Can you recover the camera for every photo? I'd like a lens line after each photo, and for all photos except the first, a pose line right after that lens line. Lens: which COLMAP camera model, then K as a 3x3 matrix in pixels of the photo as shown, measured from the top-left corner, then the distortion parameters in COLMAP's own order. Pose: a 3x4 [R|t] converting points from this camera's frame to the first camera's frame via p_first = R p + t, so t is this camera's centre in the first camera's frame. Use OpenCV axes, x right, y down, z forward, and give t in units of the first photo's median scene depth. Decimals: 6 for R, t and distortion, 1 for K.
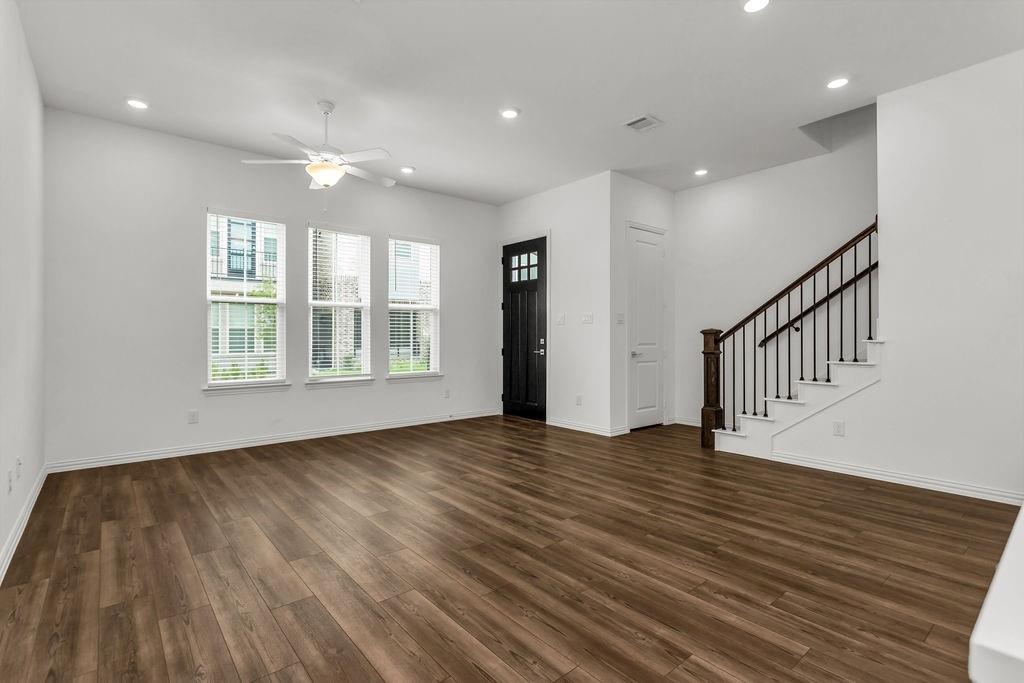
lens RADIAL K [[486.1, 0, 508.6], [0, 486.1, 336.6], [0, 0, 1]] dist [0.002220, 0.000189]
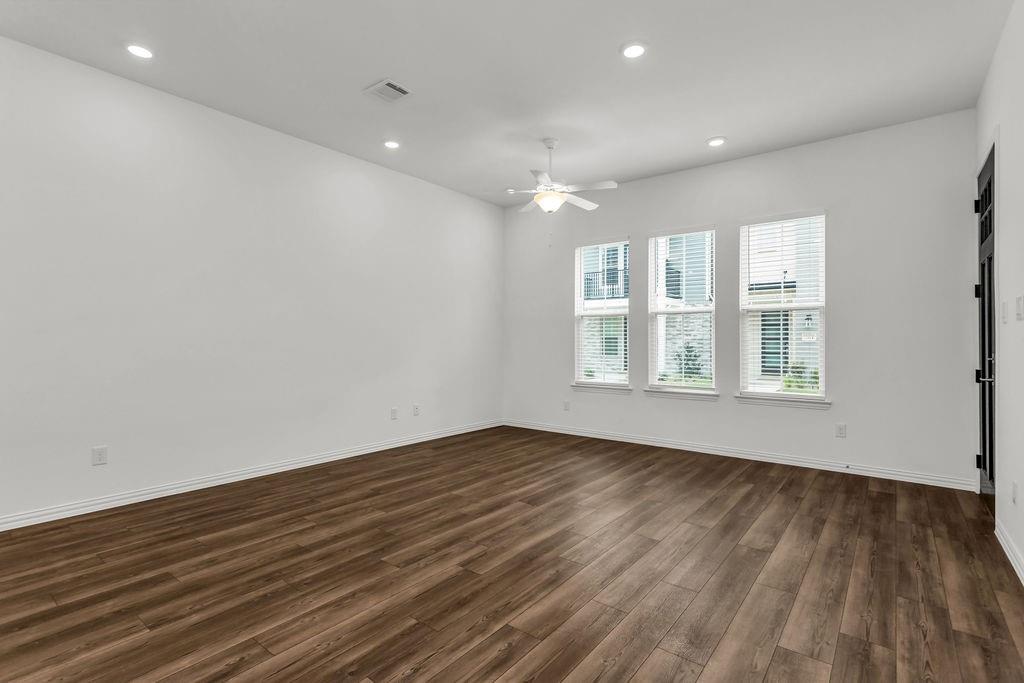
lens RADIAL K [[486.1, 0, 508.6], [0, 486.1, 336.6], [0, 0, 1]] dist [0.002220, 0.000189]
pose [[0.207162, -0.006984, -0.978282, 0.654952], [-0.002791, 0.999966, -0.007730, -0.010182], [0.978303, 0.004332, 0.207135, 0.620375]]
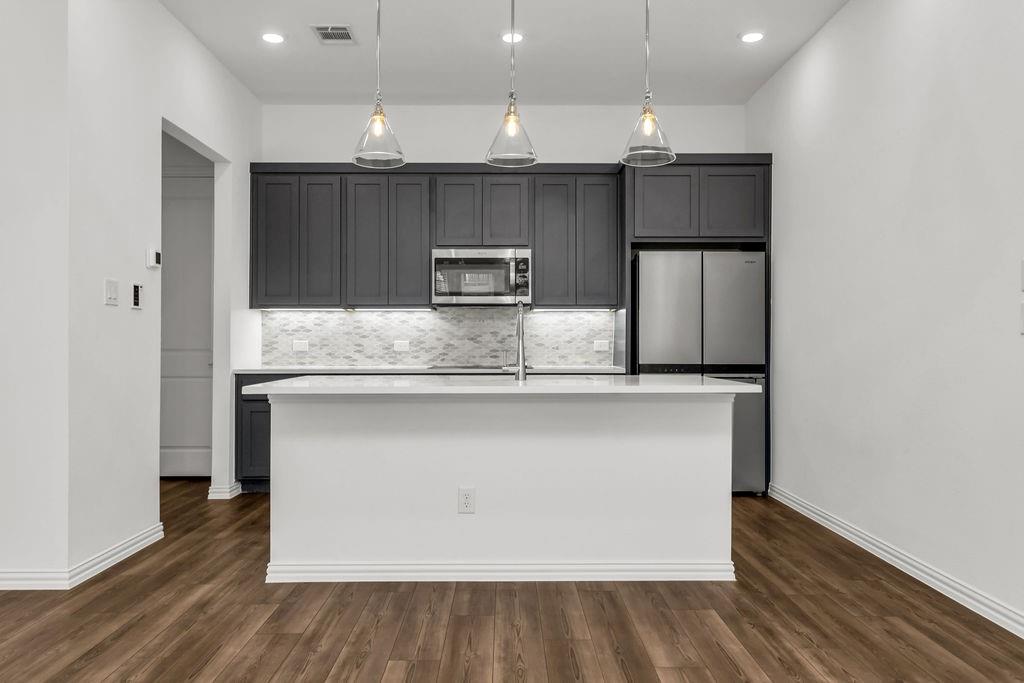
lens RADIAL K [[769.9, 0, 507.9], [0, 769.9, 341.4], [0, 0, 1]] dist [-0.001407, -0.001265]
pose [[-0.772897, 0.005683, 0.634506, -0.207958], [0.001310, 0.999972, -0.007361, 0.011080], [-0.634530, -0.004859, -0.772883, 0.810483]]
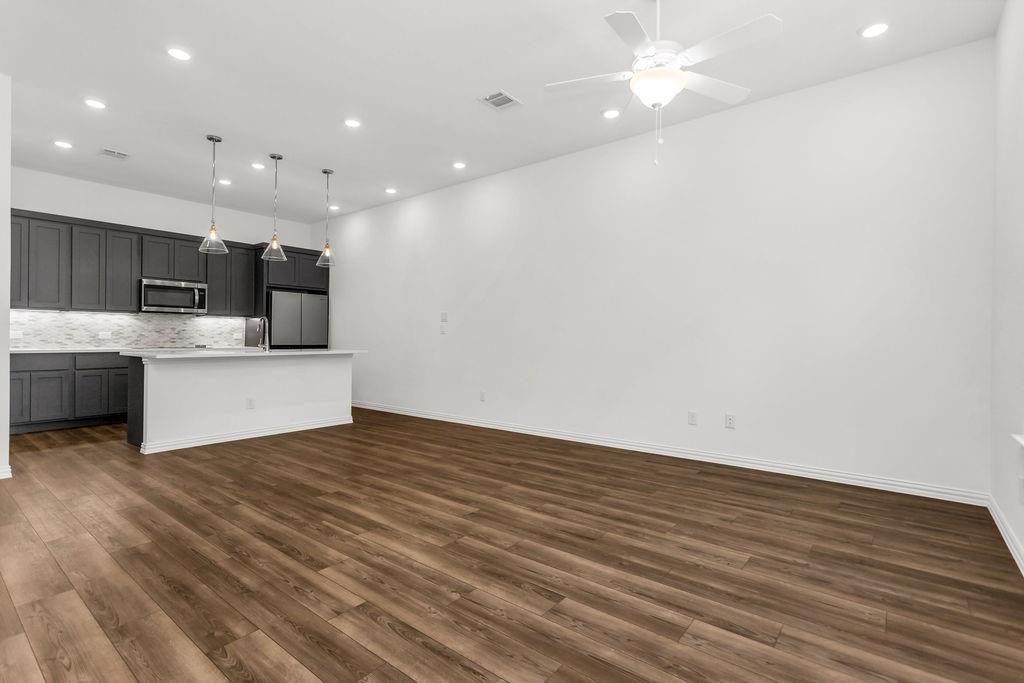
lens RADIAL K [[487.1, 0, 511.9], [0, 487.1, 336.7], [0, 0, 1]] dist [0.004167, 0.000152]
pose [[-0.979183, -0.003660, -0.202948, -0.038275], [-0.003131, 0.999991, -0.002931, 0.012993], [0.202957, -0.002235, -0.979185, 1.497553]]
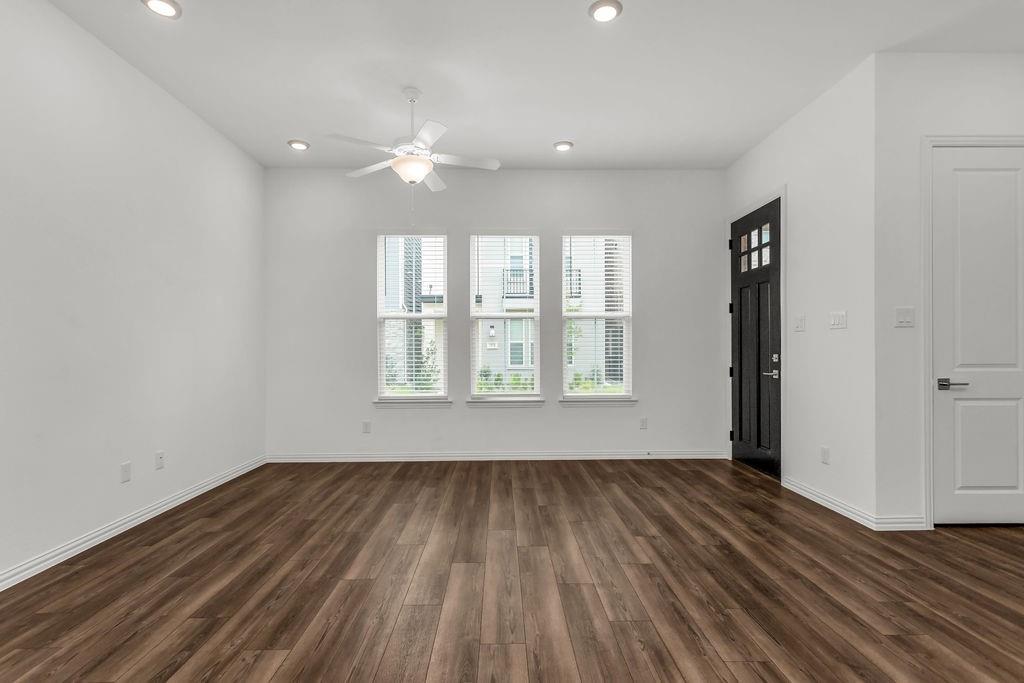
lens RADIAL K [[492.7, 0, 508.5], [0, 492.7, 346.8], [0, 0, 1]] dist [0.000938, 0.000292]
pose [[0.781633, -0.006268, -0.623707, 0.296863], [0.003911, 0.999979, -0.005148, -0.004724], [0.623727, 0.001585, 0.781641, 0.373936]]
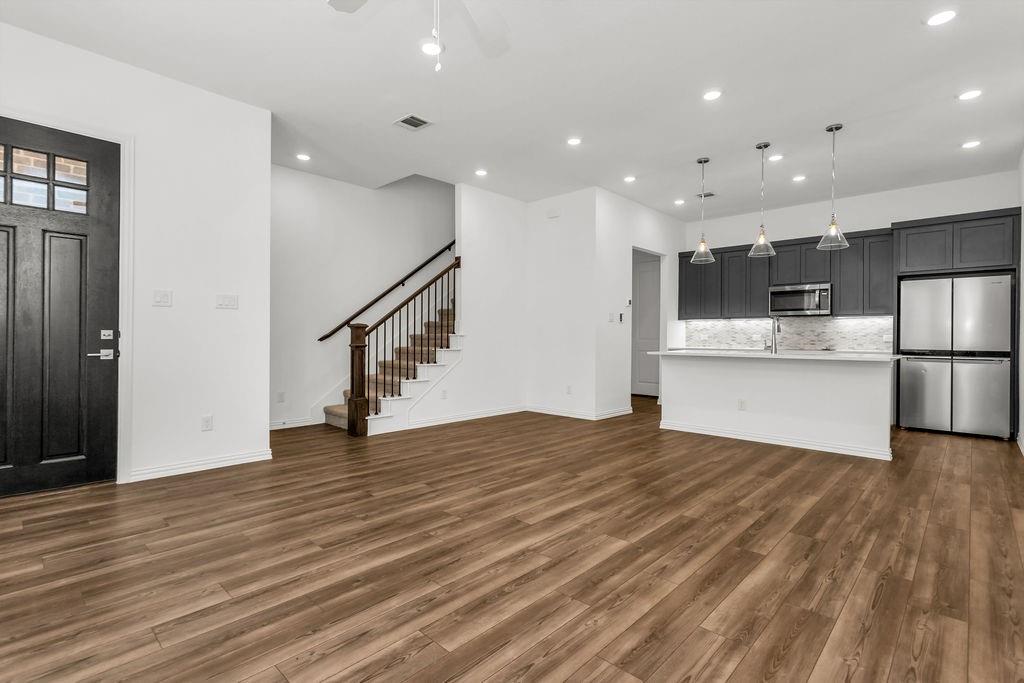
lens RADIAL K [[486.1, 0, 508.6], [0, 486.1, 336.6], [0, 0, 1]] dist [0.002220, 0.000189]
pose [[-0.117276, 0.001695, 0.993098, -0.762502], [-0.006820, 0.999974, -0.002513, 0.015104], [-0.993076, -0.007068, -0.117262, 0.910257]]
